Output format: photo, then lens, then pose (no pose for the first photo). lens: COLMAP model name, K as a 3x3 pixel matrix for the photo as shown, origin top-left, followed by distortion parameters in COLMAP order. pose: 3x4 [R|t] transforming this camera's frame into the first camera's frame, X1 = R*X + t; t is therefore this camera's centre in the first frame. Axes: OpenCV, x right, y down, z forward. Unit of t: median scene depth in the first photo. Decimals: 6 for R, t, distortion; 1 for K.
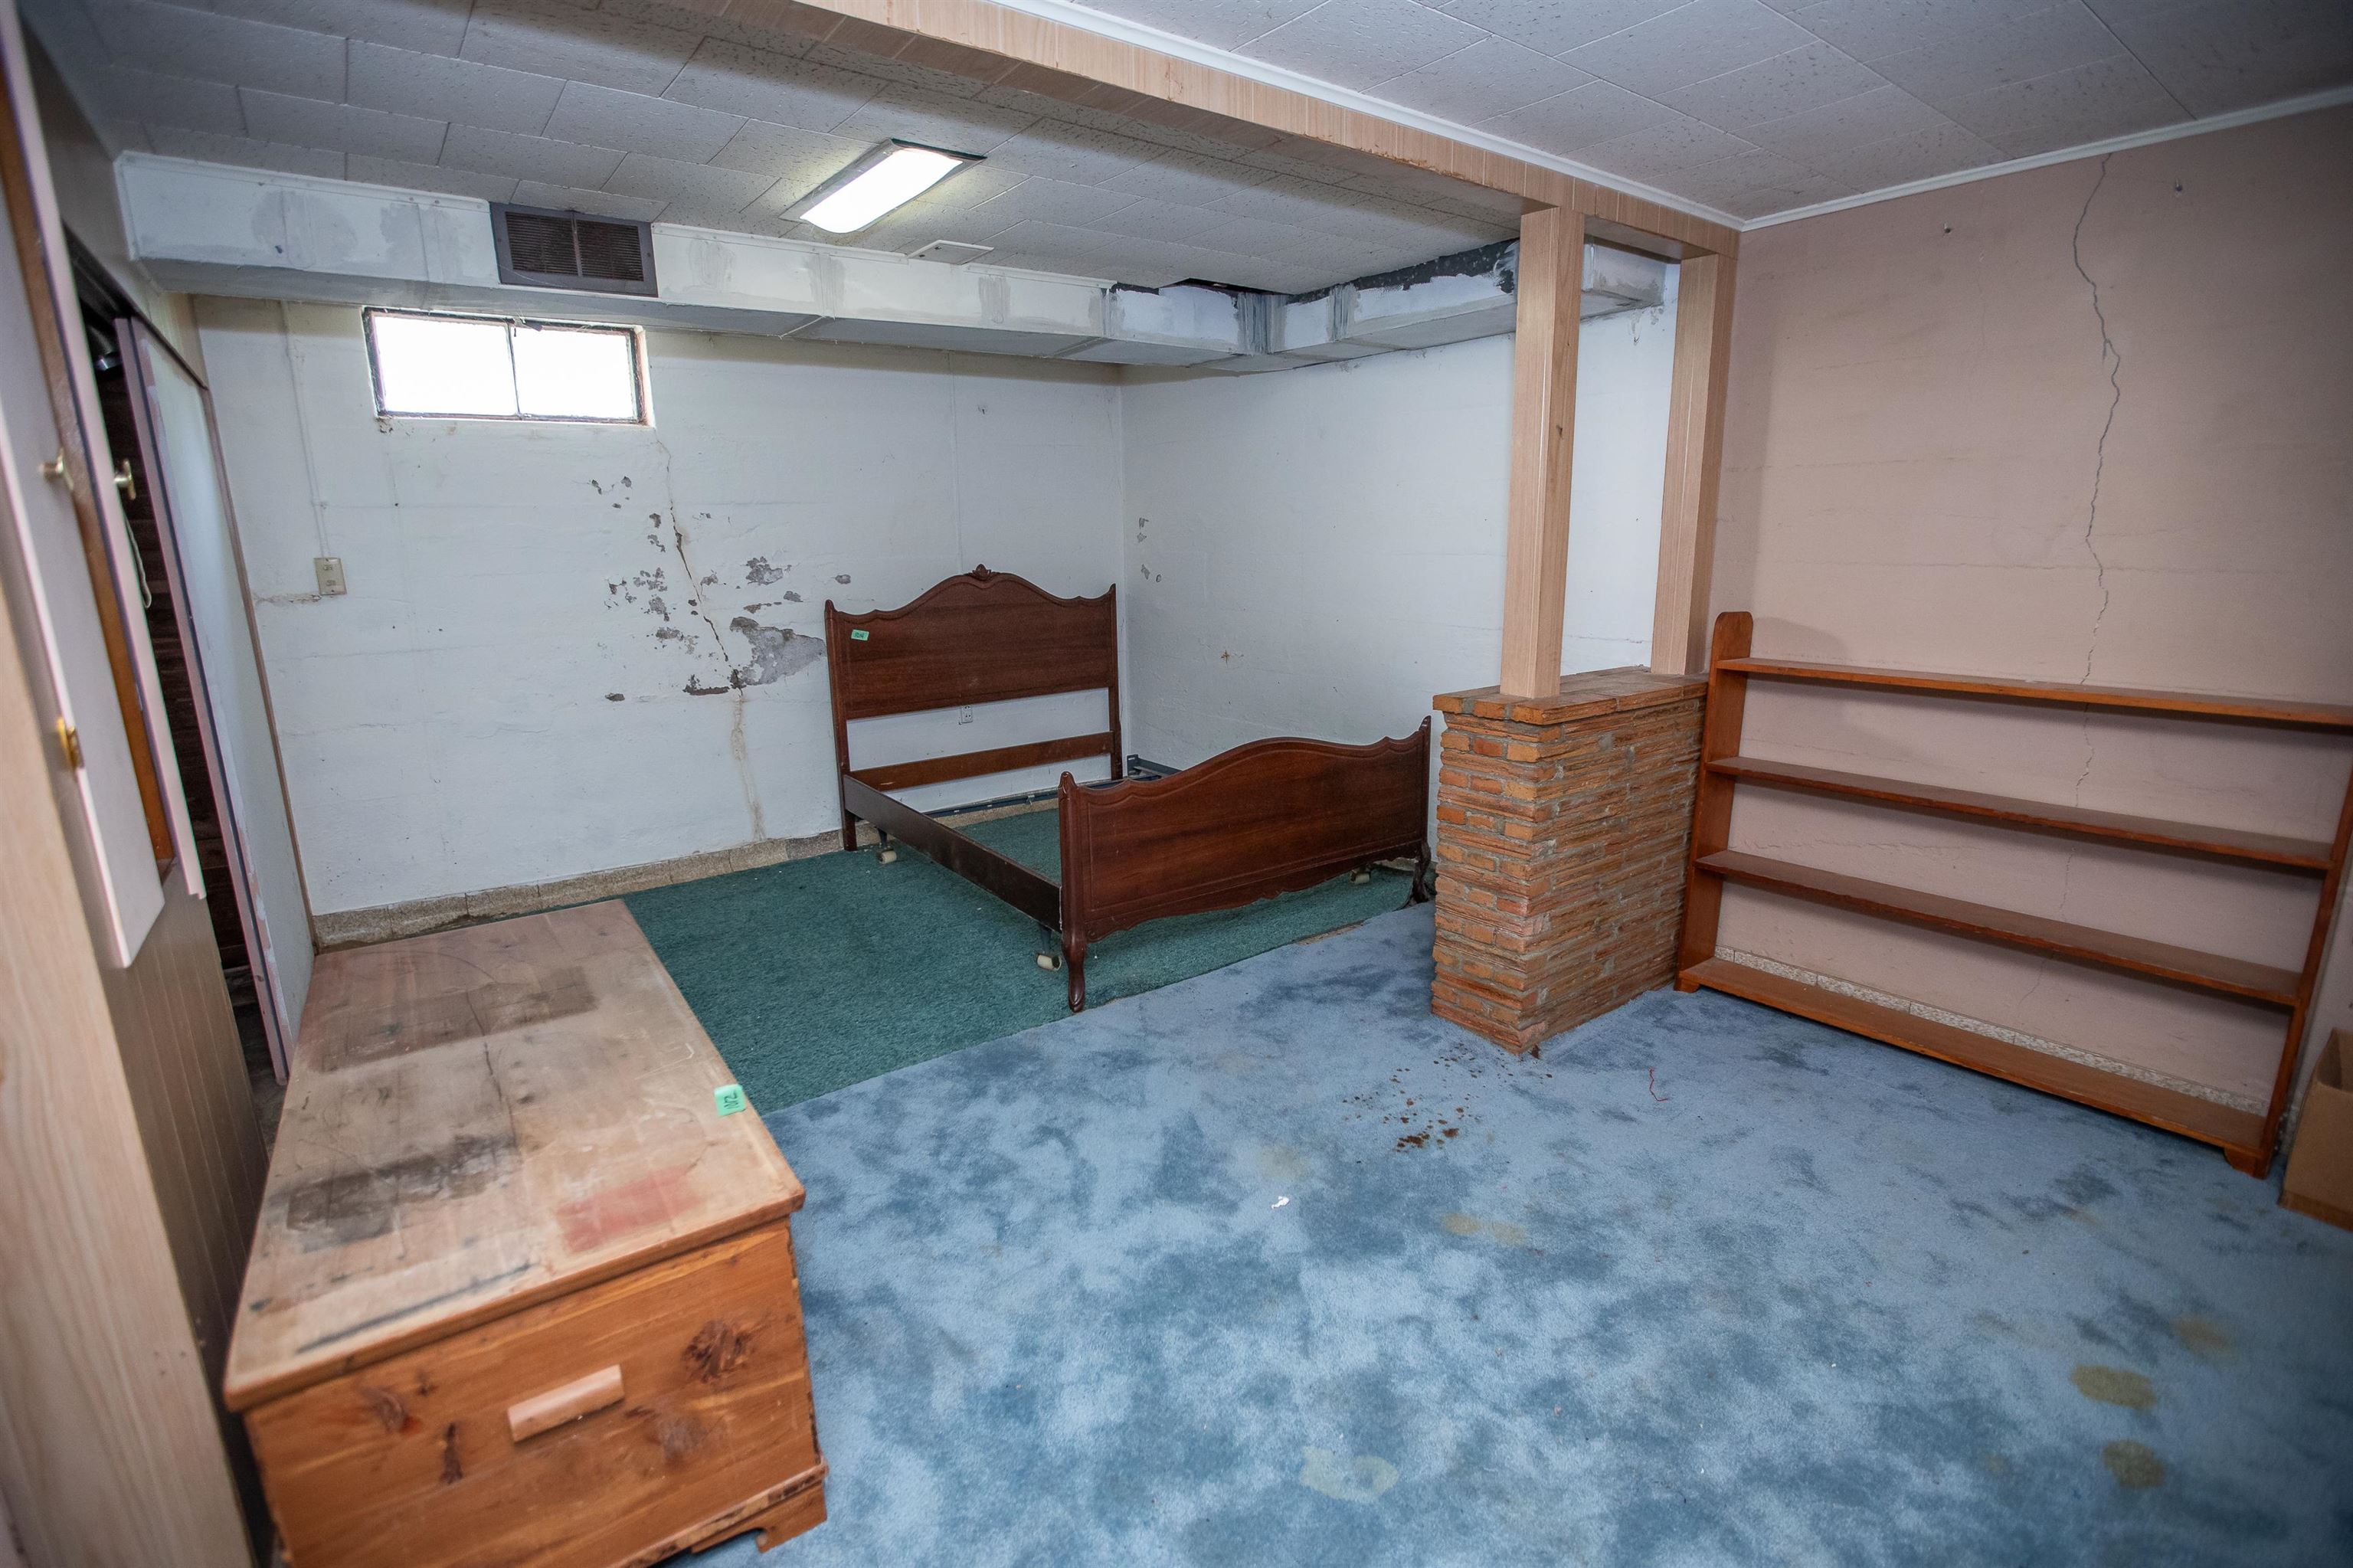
lens RADIAL K [[1070.1, 0, 1181.5], [0, 1070.1, 779.2], [0, 0, 1]] dist [-0.022050, 0.000338]
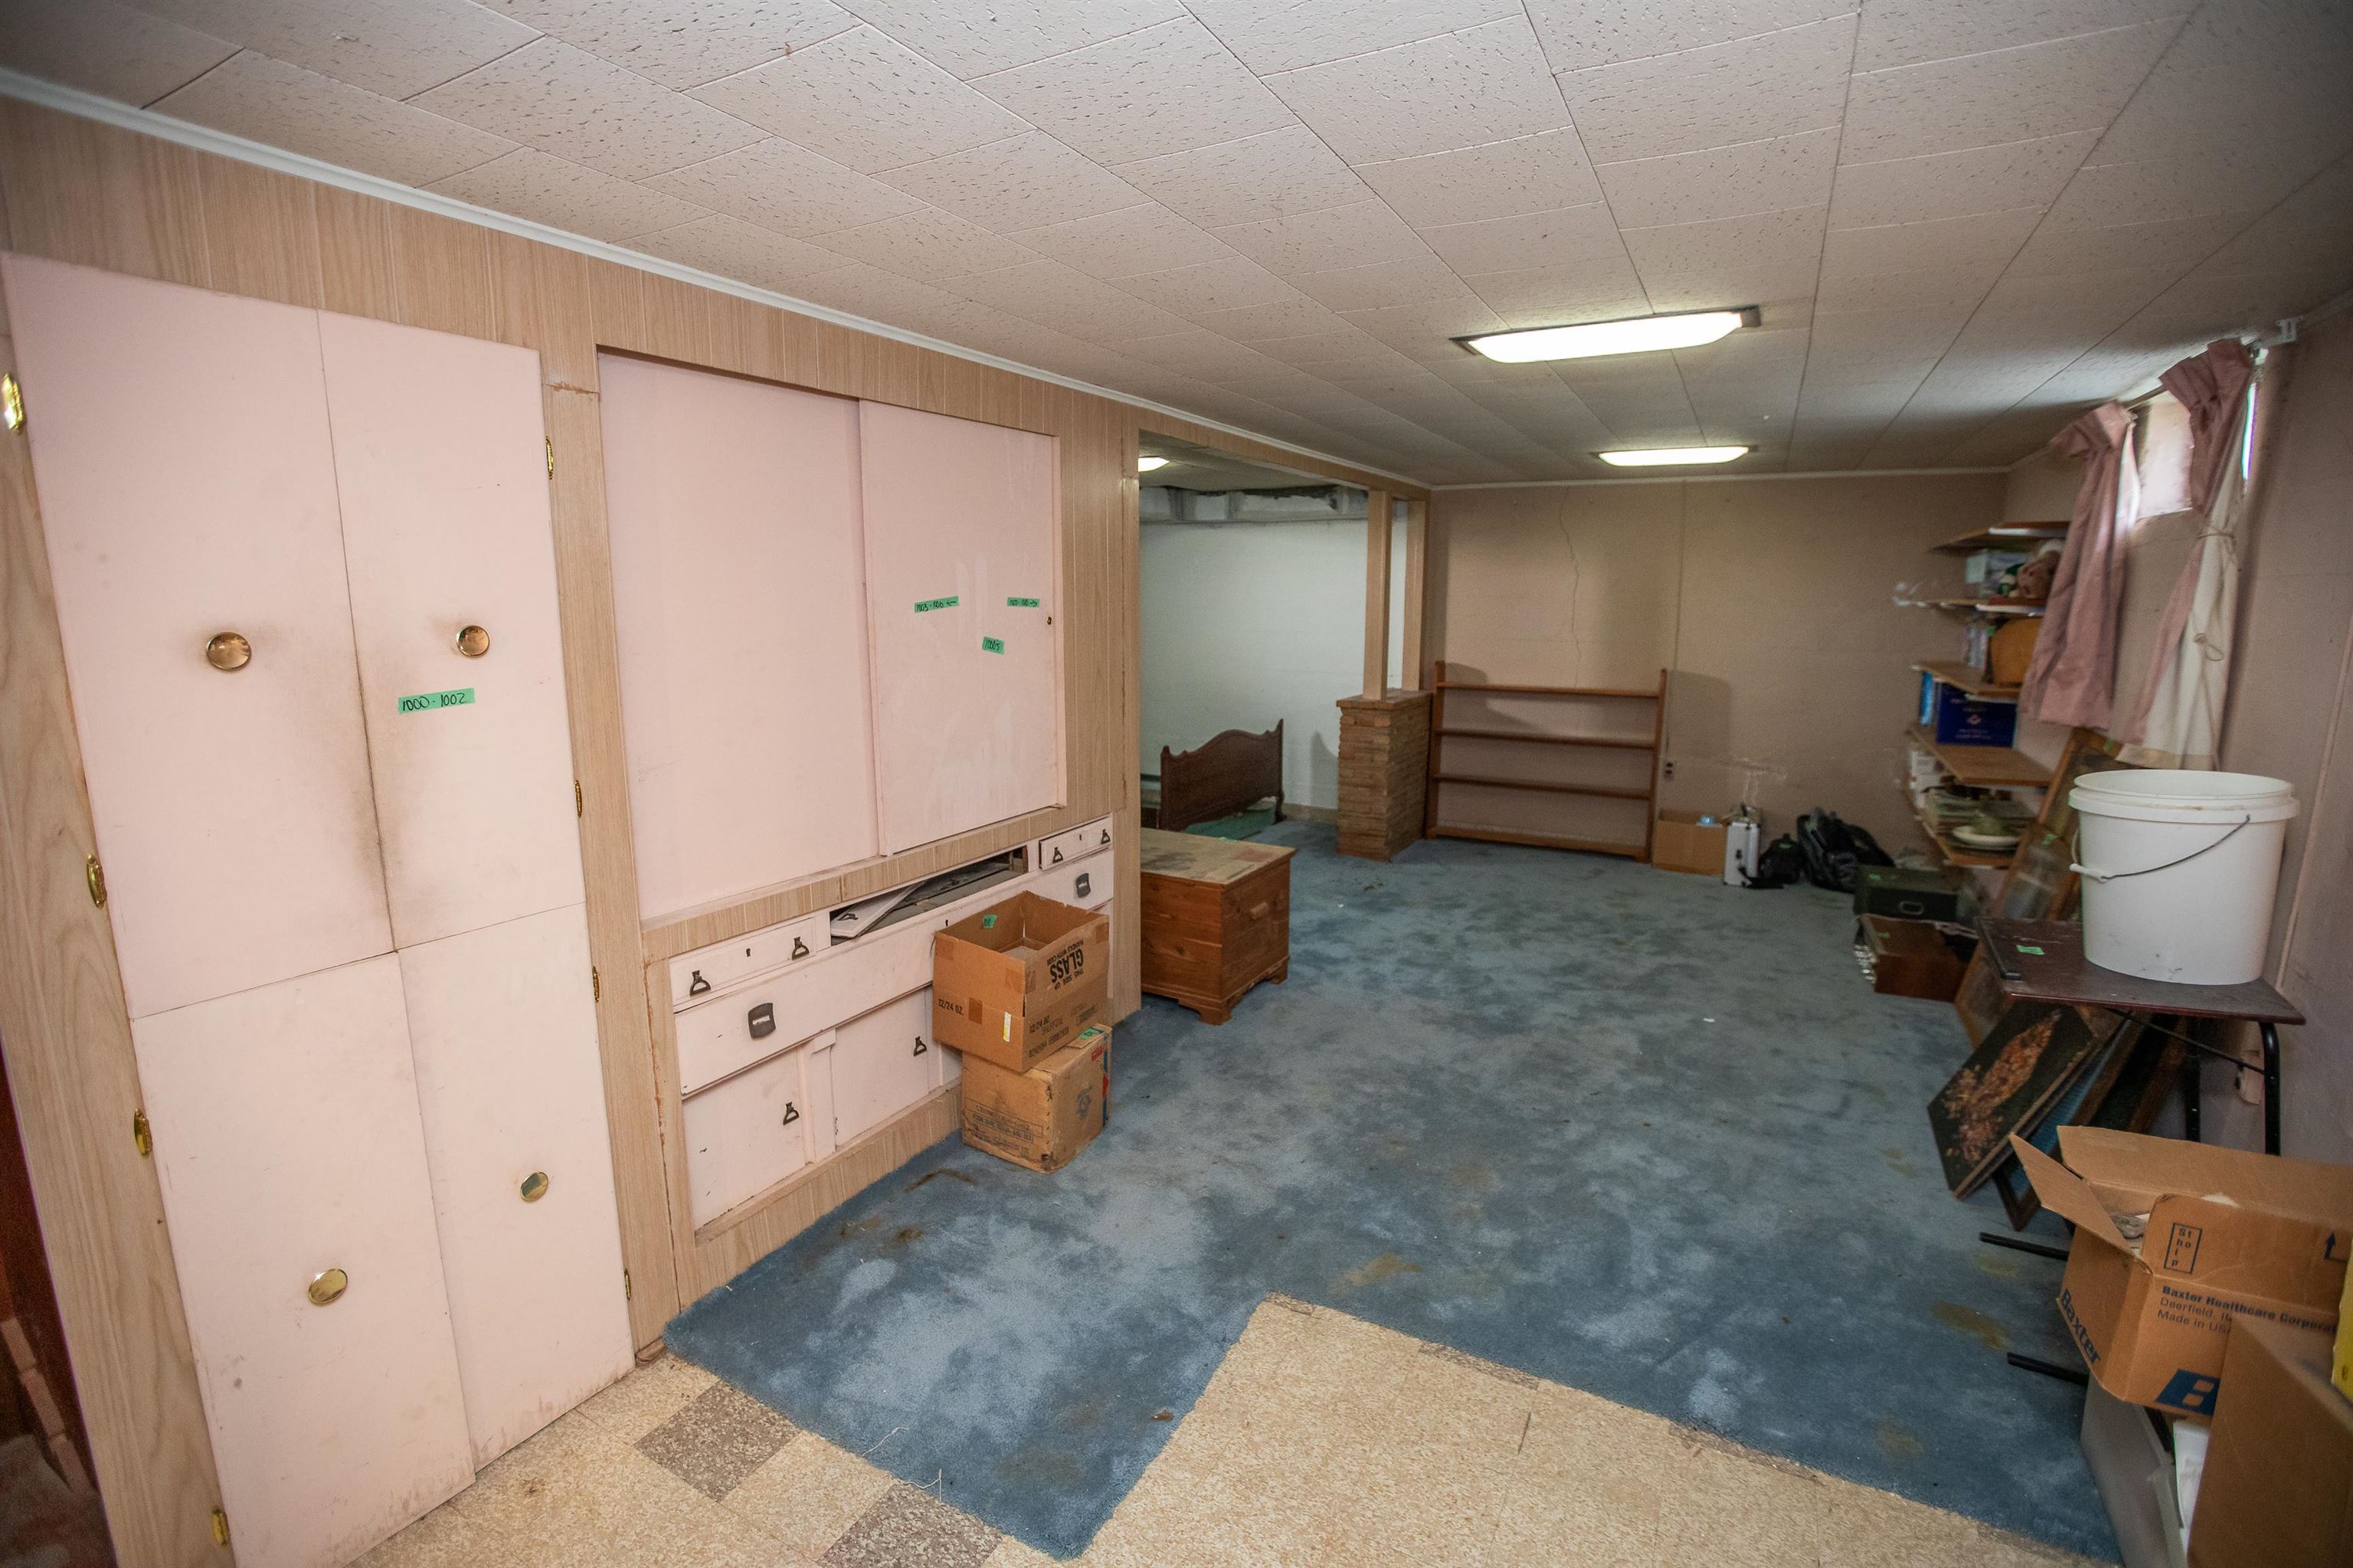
lens RADIAL K [[1070.1, 0, 1169.5], [0, 1070.1, 782.6], [0, 0, 1]] dist [-0.022050, 0.000338]
pose [[0.913044, -0.053255, 0.404368, -0.994417], [0.073462, 0.996697, -0.034611, 0.143200], [-0.401190, 0.061307, 0.913941, -0.866392]]
